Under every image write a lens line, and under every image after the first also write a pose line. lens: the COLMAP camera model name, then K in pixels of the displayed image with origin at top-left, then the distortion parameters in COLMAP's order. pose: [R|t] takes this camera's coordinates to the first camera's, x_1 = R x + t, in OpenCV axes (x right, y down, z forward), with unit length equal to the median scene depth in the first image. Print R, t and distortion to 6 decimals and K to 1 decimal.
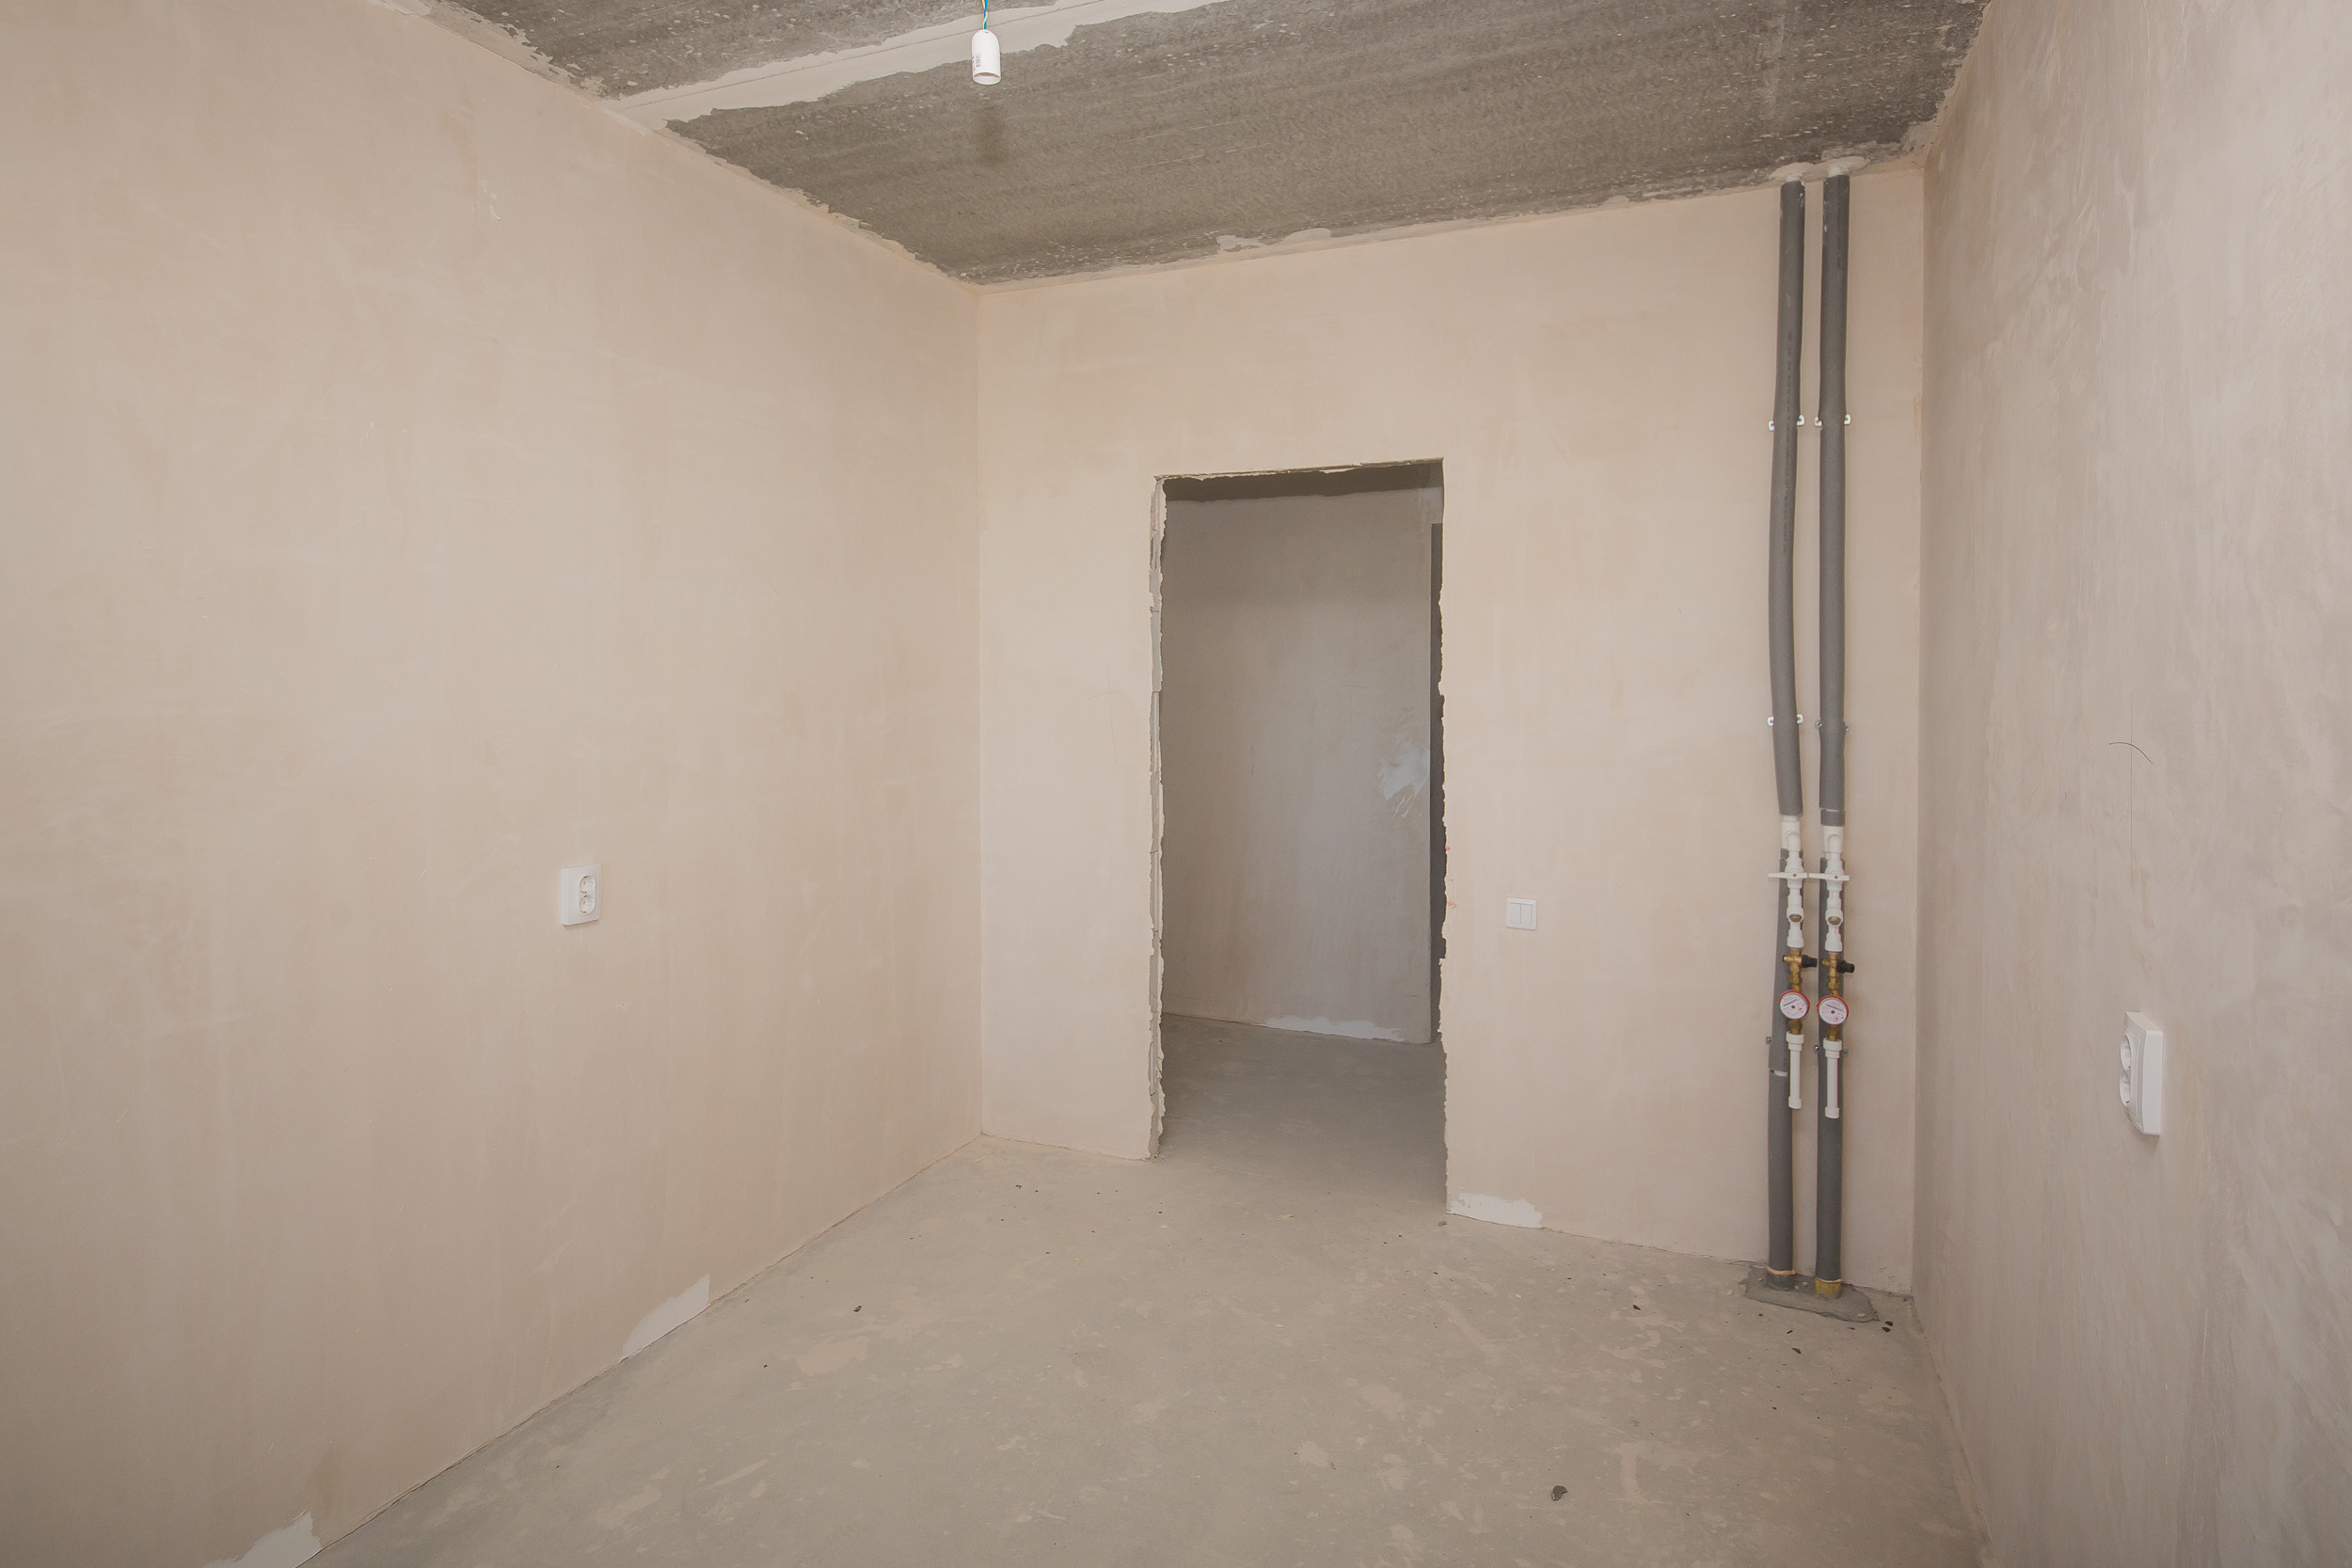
lens RADIAL K [[1128.1, 0, 1176.3], [0, 1128.1, 703.0], [0, 0, 1]] dist [0.039180, -0.033598]
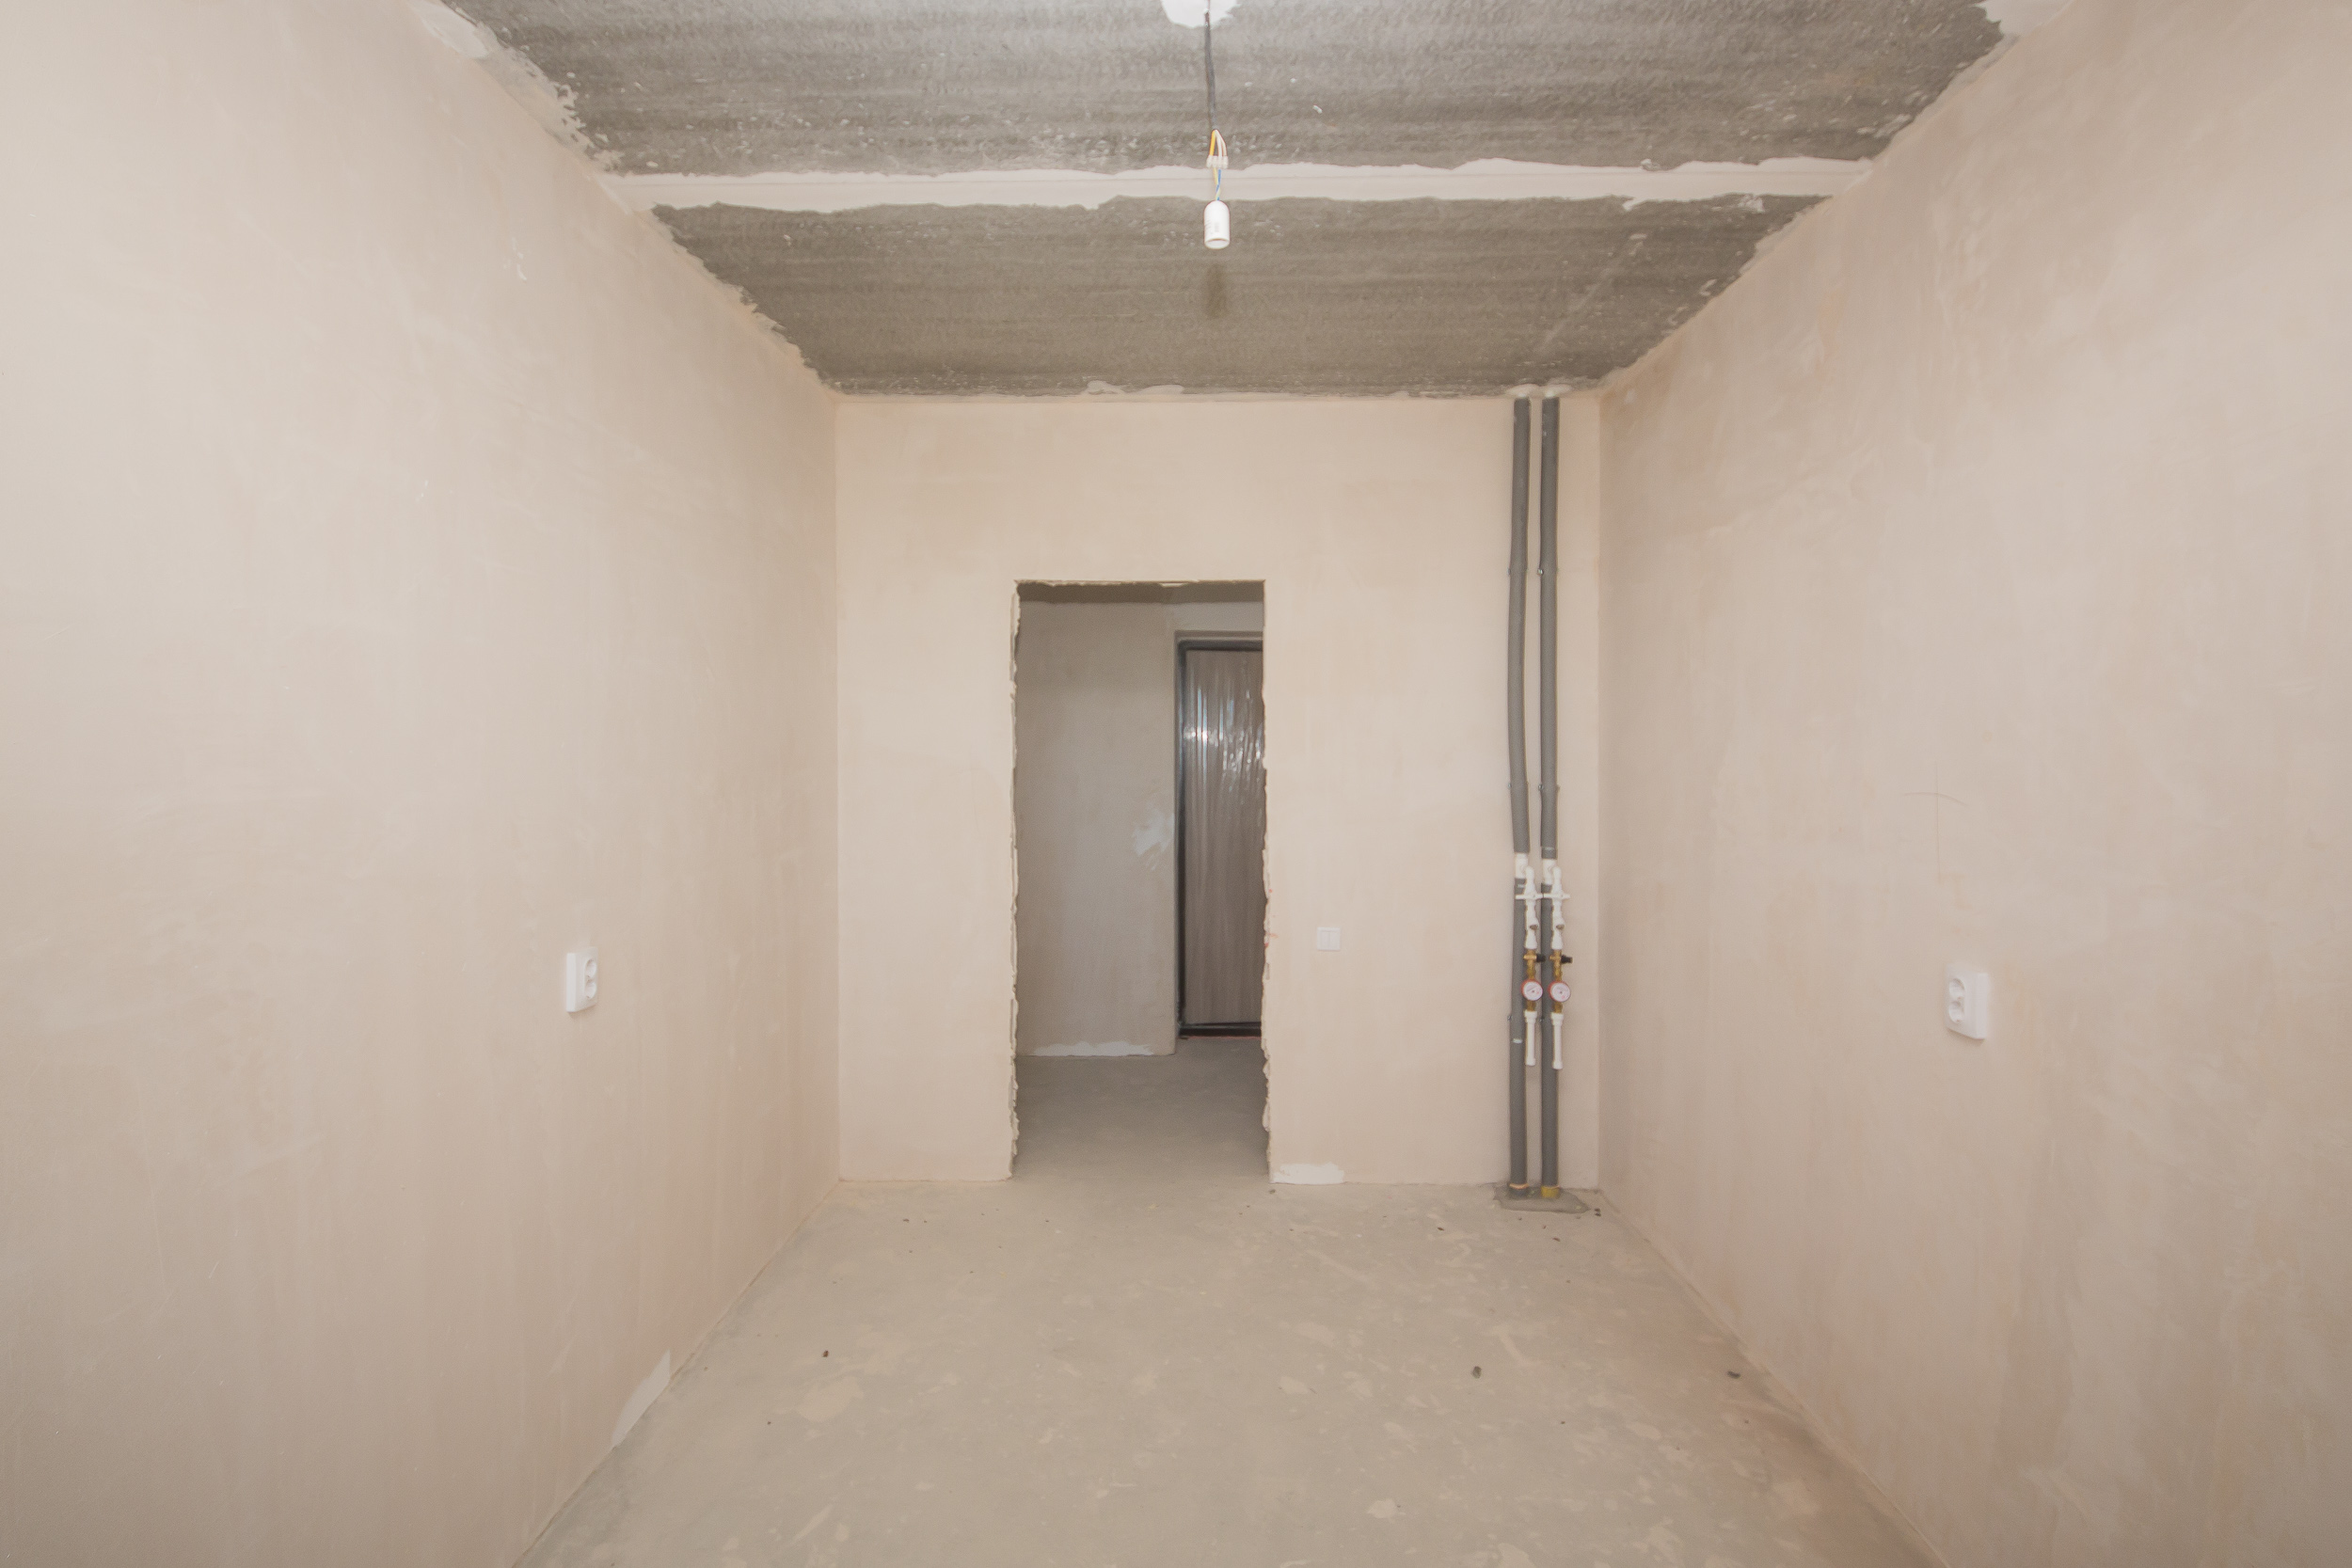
lens RADIAL K [[957.5, 0, 1168.7], [0, 957.5, 767.6], [0, 0, 1]] dist [0.029806, -0.028358]
pose [[0.942152, -0.007381, 0.335105, -0.258691], [0.010859, 0.999905, -0.008508, -0.000320], [-0.335010, 0.011655, 0.942142, 0.041909]]
